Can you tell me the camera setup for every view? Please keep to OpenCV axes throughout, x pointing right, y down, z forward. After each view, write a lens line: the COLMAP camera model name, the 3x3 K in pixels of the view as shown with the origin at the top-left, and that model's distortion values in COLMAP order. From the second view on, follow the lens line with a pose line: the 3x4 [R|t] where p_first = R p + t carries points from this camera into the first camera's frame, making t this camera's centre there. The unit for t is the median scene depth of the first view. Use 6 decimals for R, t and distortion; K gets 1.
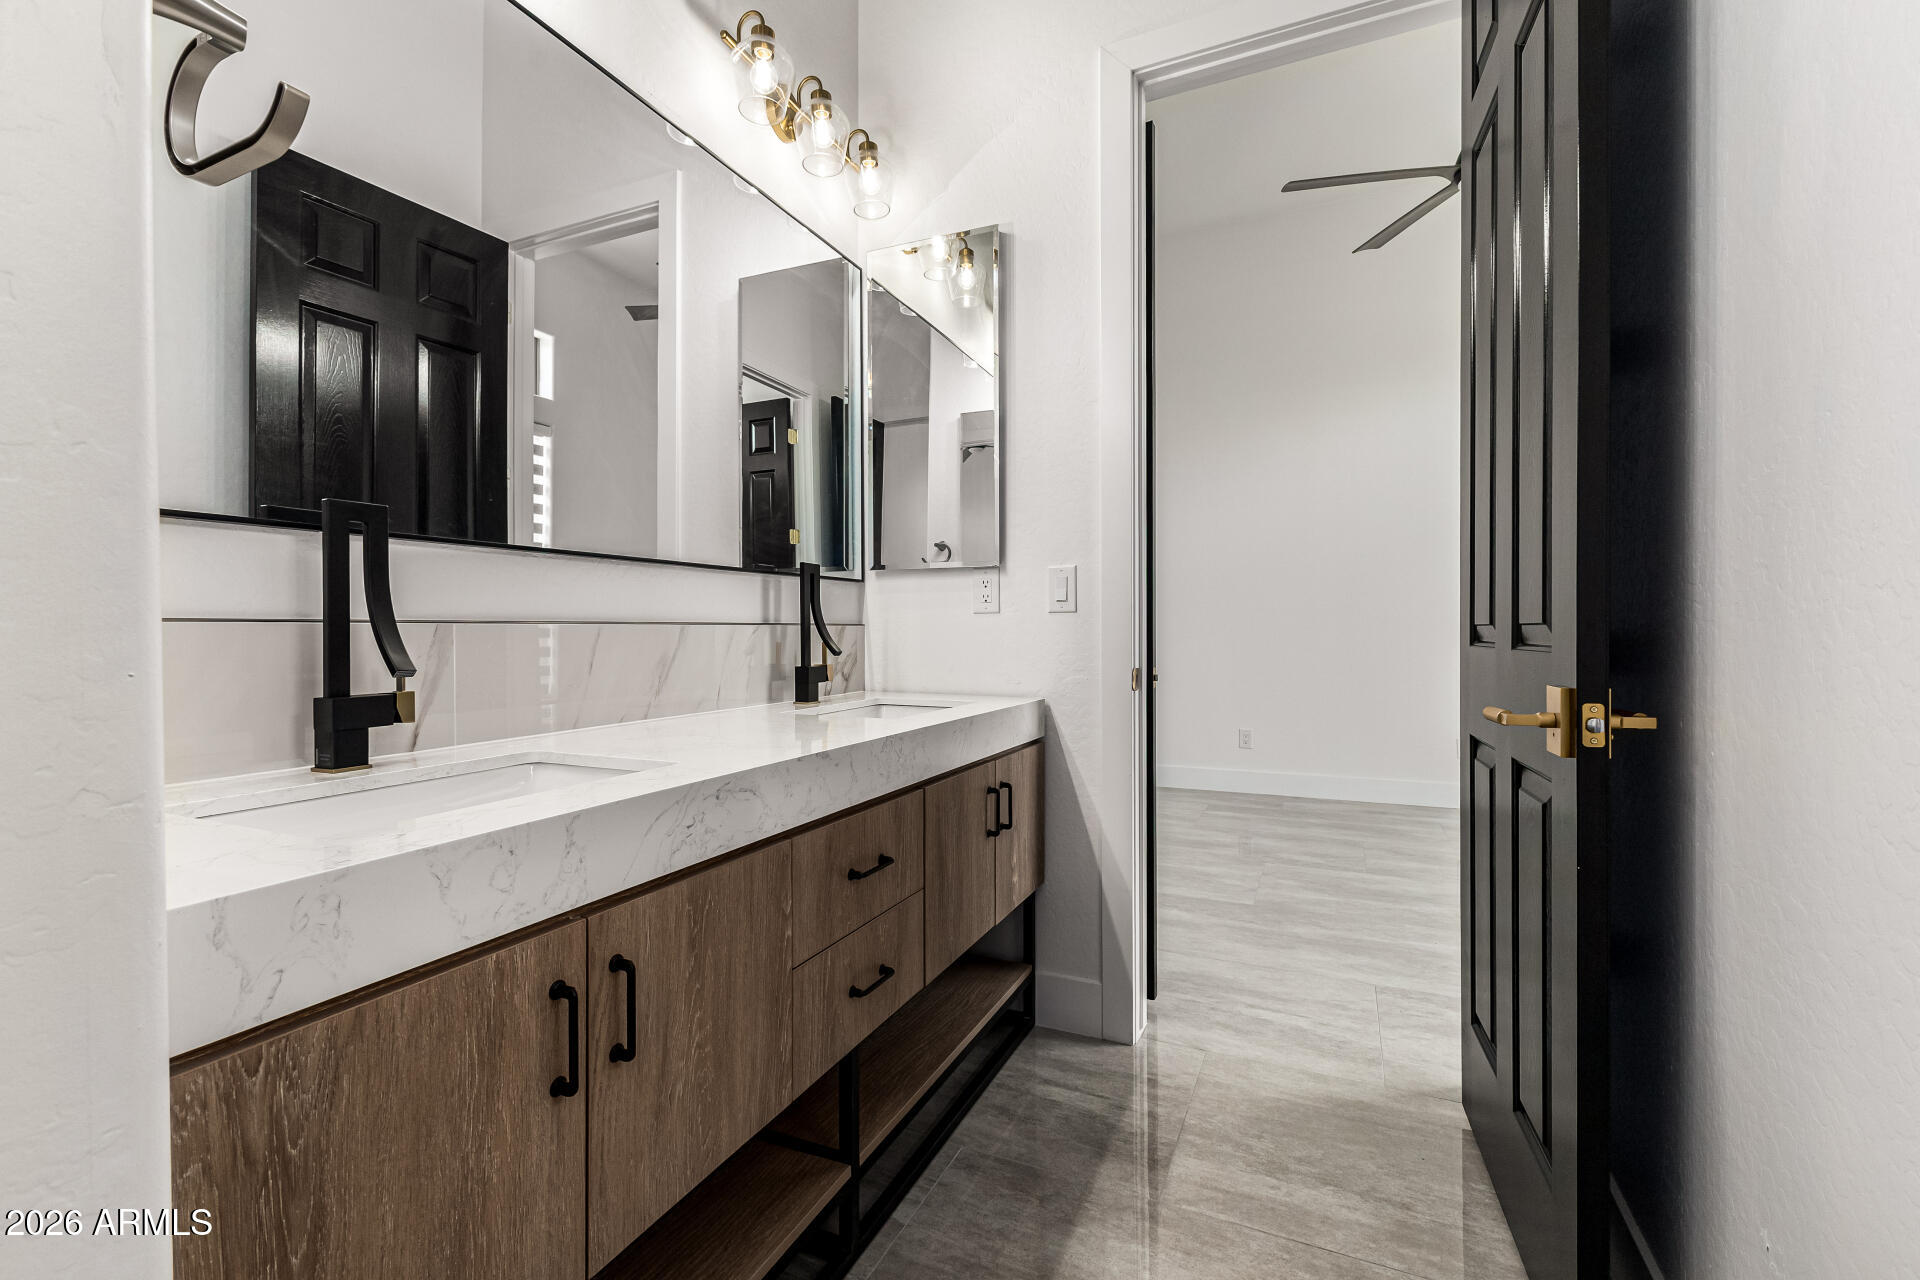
lens RADIAL K [[831.1, 0, 957.3], [0, 831.1, 626.8], [0, 0, 1]] dist [0.010753, -0.001074]
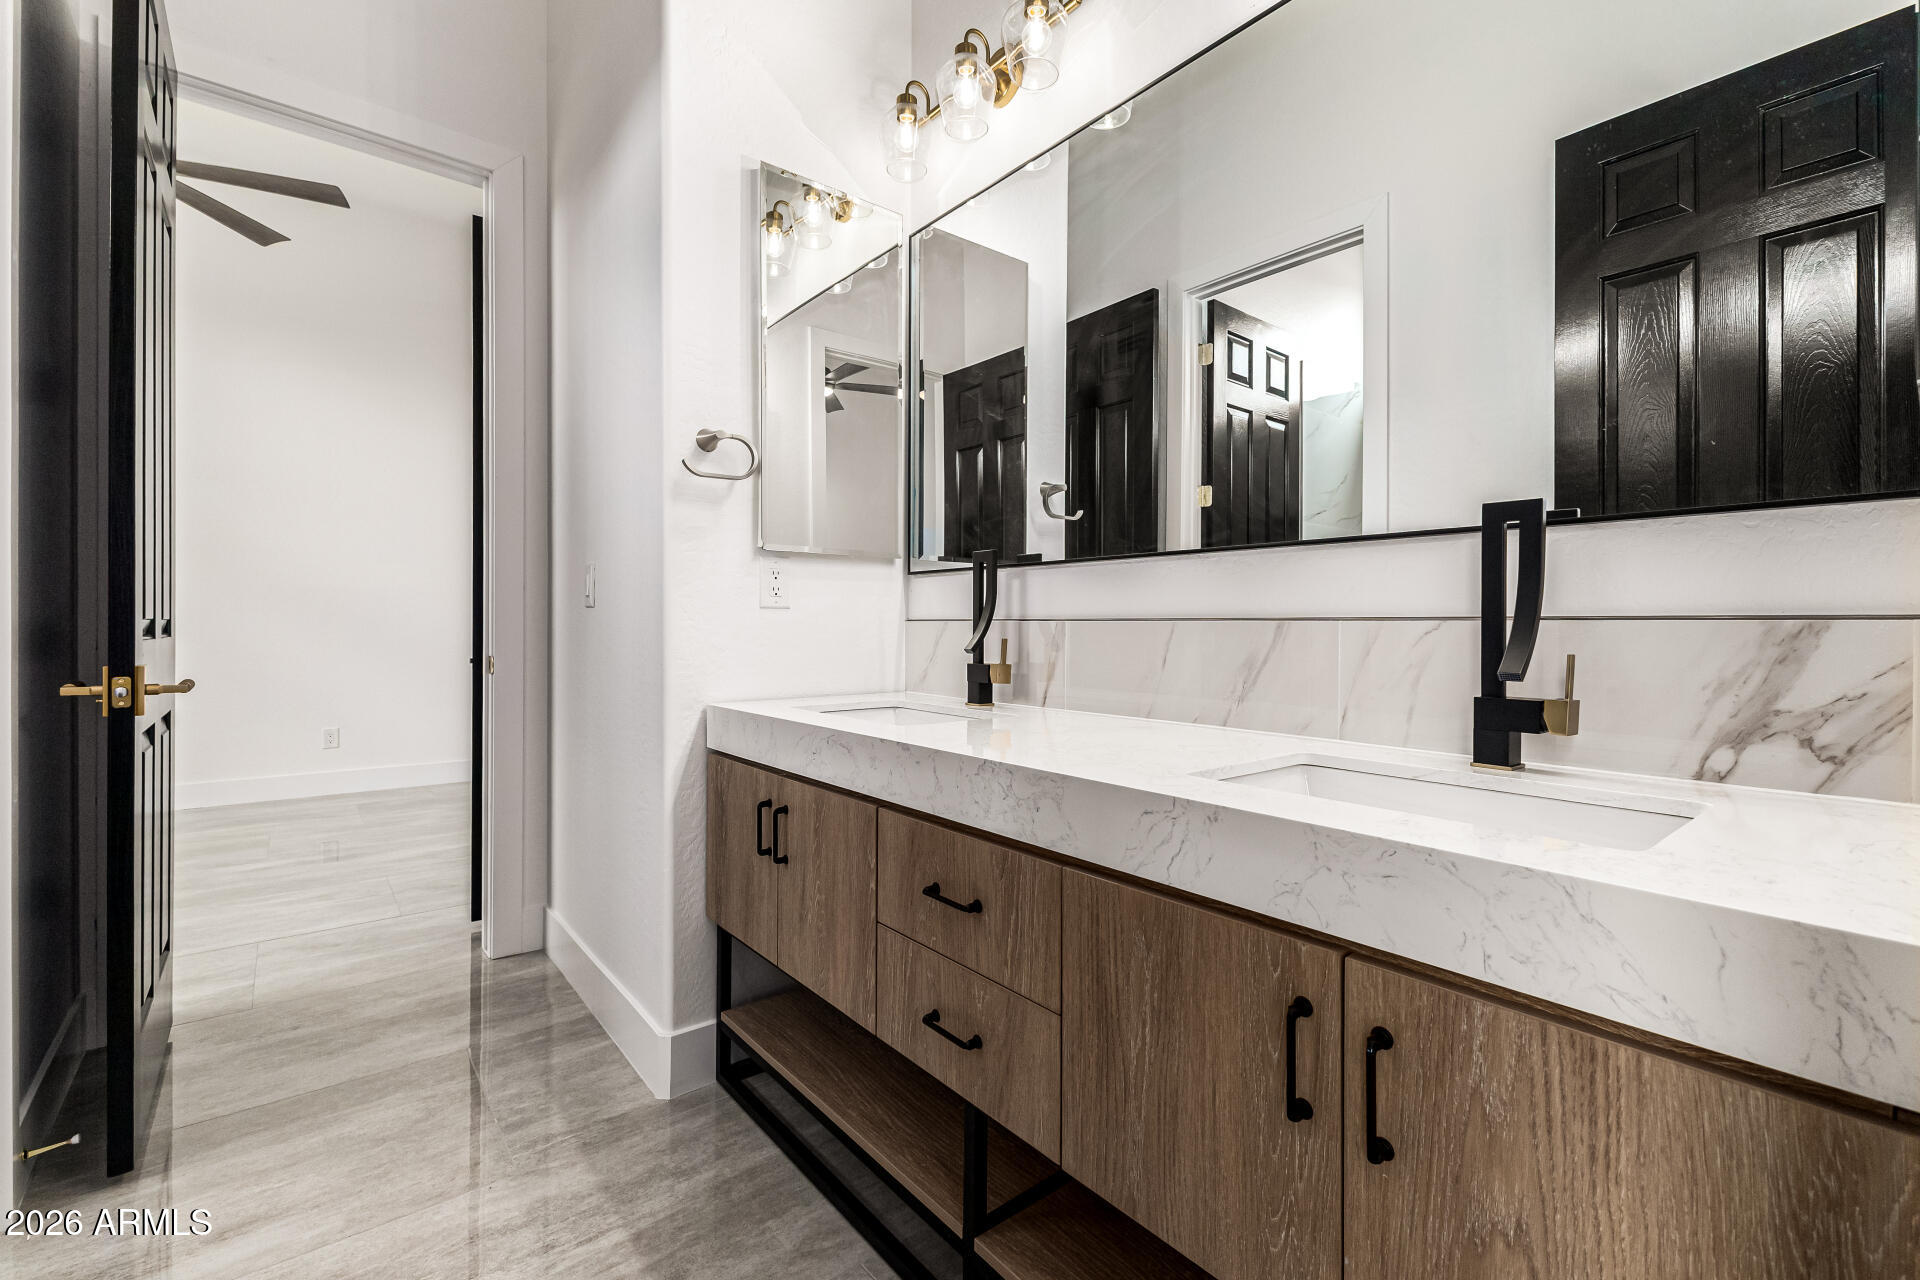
lens RADIAL K [[816.5, 0, 967.6], [0, 816.5, 631.4], [0, 0, 1]] dist [0.008676, -0.000310]
pose [[-0.432458, 0.006114, -0.901633, 0.650109], [-0.001840, 0.999969, 0.007663, 0.003087], [0.901652, 0.004973, -0.432433, 1.364558]]
